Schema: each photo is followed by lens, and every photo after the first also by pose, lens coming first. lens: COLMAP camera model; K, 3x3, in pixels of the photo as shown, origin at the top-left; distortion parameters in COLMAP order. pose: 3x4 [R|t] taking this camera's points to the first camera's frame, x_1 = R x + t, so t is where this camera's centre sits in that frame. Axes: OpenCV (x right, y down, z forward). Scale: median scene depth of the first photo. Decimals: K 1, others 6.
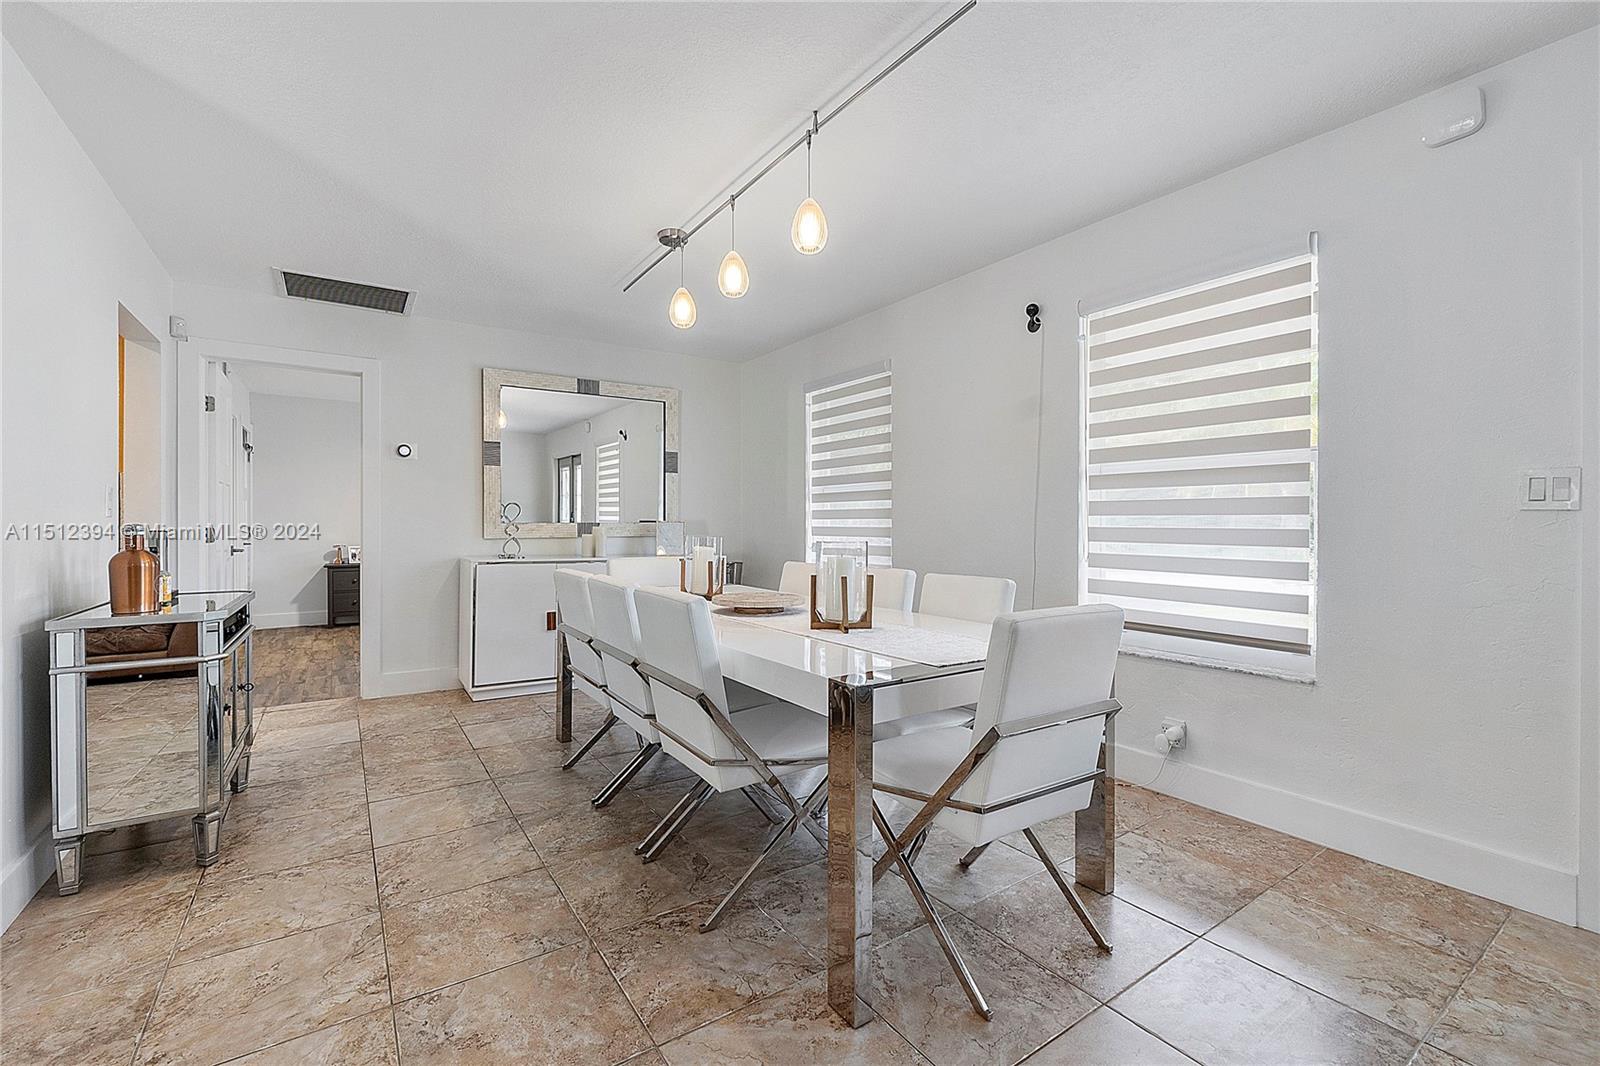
lens RADIAL K [[676.7, 0, 799.5], [0, 676.7, 525.9], [0, 0, 1]] dist [-0.002519, -0.003806]
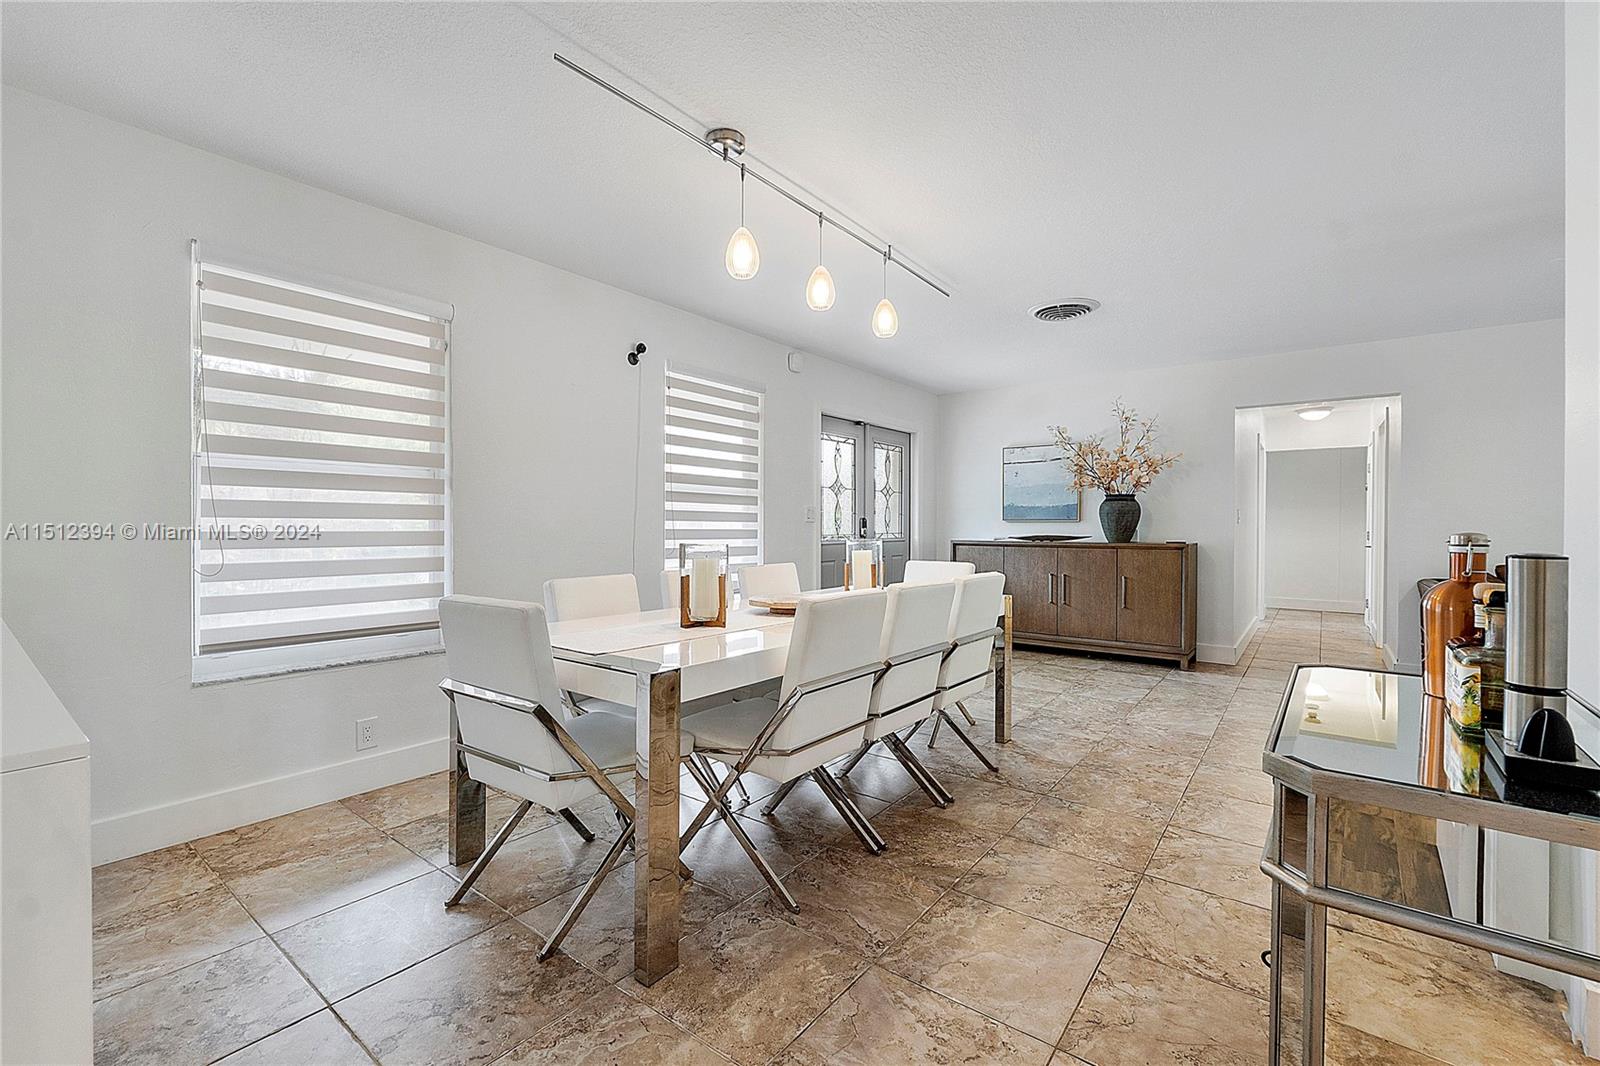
lens RADIAL K [[676.7, 0, 799.5], [0, 676.7, 525.9], [0, 0, 1]] dist [-0.002519, -0.003806]
pose [[-0.310758, -0.002566, 0.950486, -1.094894], [-0.002042, 0.999996, 0.002032, -0.007718], [-0.950487, -0.001309, -0.310762, 1.372850]]
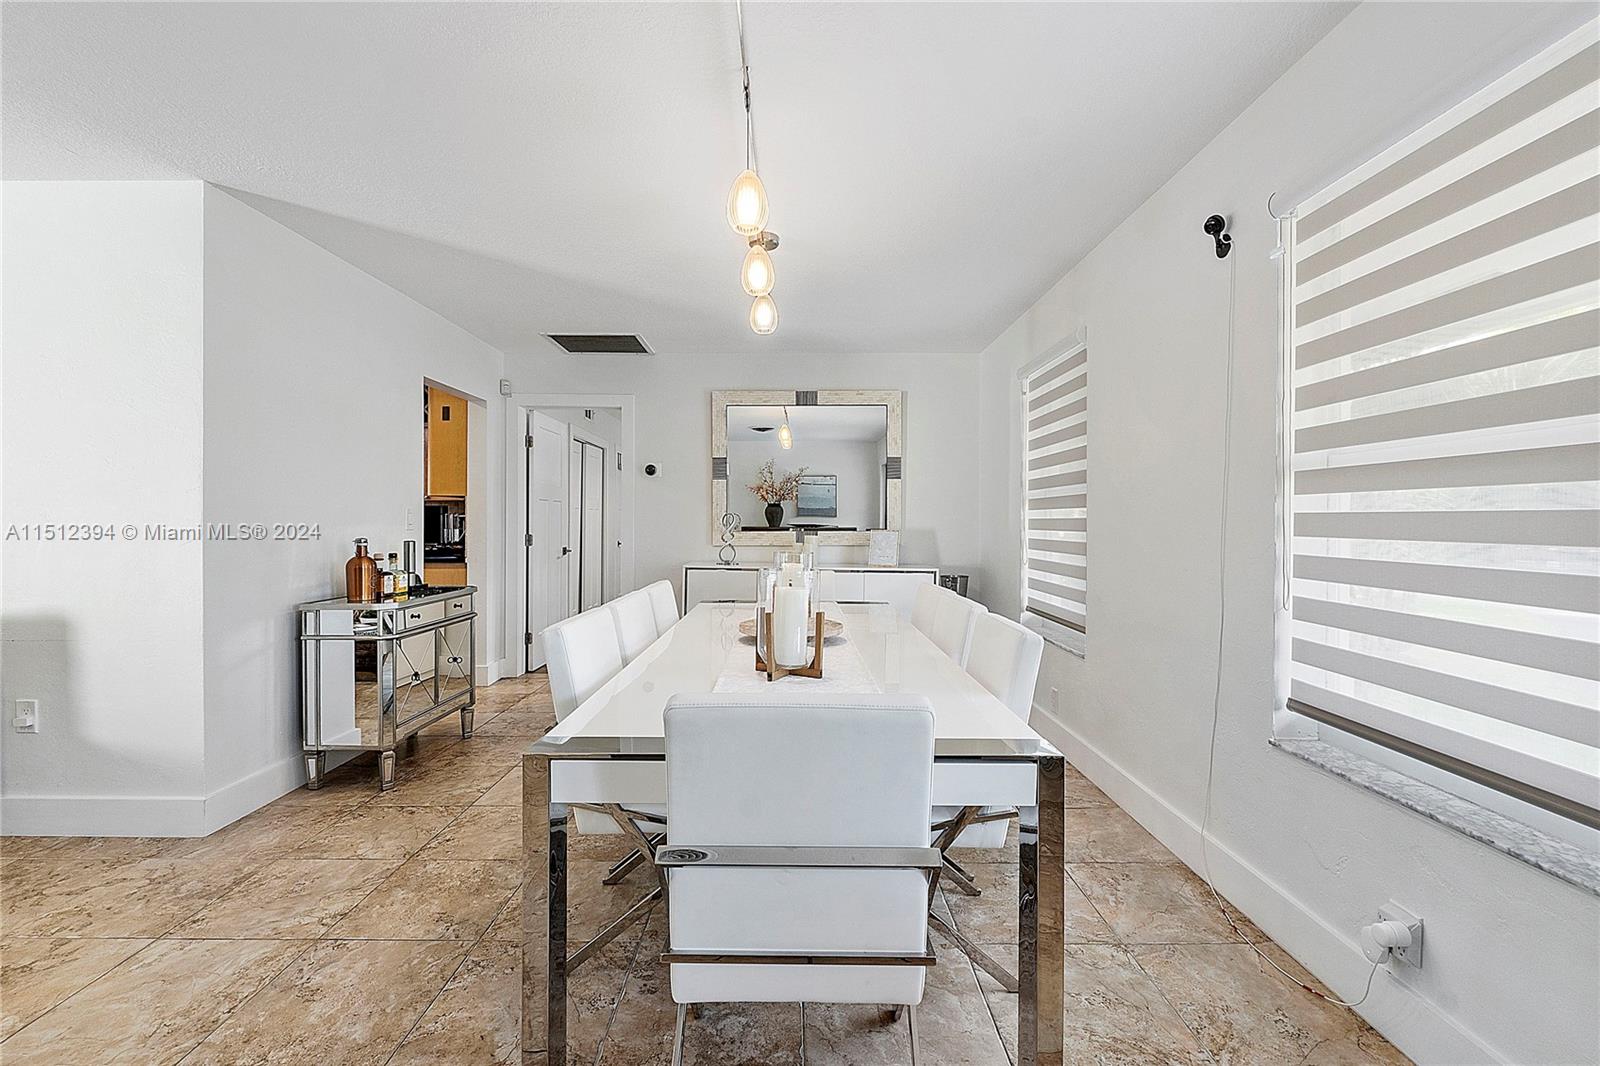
lens RADIAL K [[676.7, 0, 799.5], [0, 676.7, 525.9], [0, 0, 1]] dist [-0.002519, -0.003806]
pose [[0.829782, 0.004468, -0.558070, 0.470491], [-0.003641, 0.999990, 0.002593, -0.028963], [0.558076, -0.000119, 0.829790, 0.274223]]
